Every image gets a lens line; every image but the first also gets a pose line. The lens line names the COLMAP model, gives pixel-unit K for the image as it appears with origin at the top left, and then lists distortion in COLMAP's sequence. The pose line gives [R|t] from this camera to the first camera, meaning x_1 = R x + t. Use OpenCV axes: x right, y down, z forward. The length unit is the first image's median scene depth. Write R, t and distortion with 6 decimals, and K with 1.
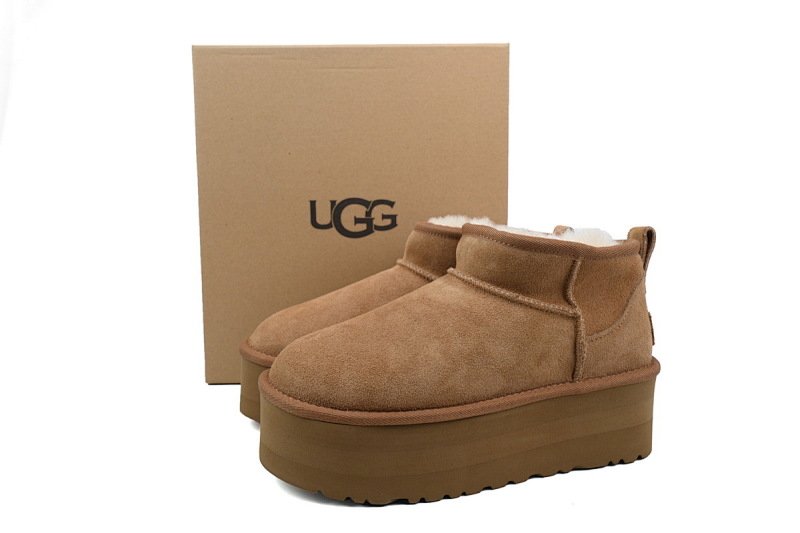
lens RADIAL K [[619.9, 0, 400.7], [0, 619.9, 266.6], [0, 0, 1]] dist [-0.009537, -0.001101]
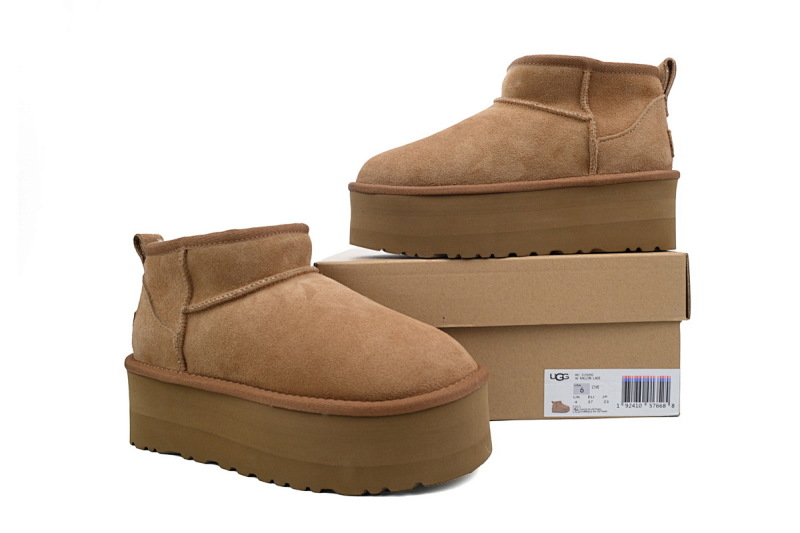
lens RADIAL K [[629.5, 0, 399.0], [0, 629.5, 266.7], [0, 0, 1]] dist [-0.000008, -0.000625]
pose [[0.959380, -0.001947, -0.282111, 0.280949], [-0.009944, 0.999121, -0.040715, 0.437936], [0.281942, 0.041866, 0.958518, -0.303917]]
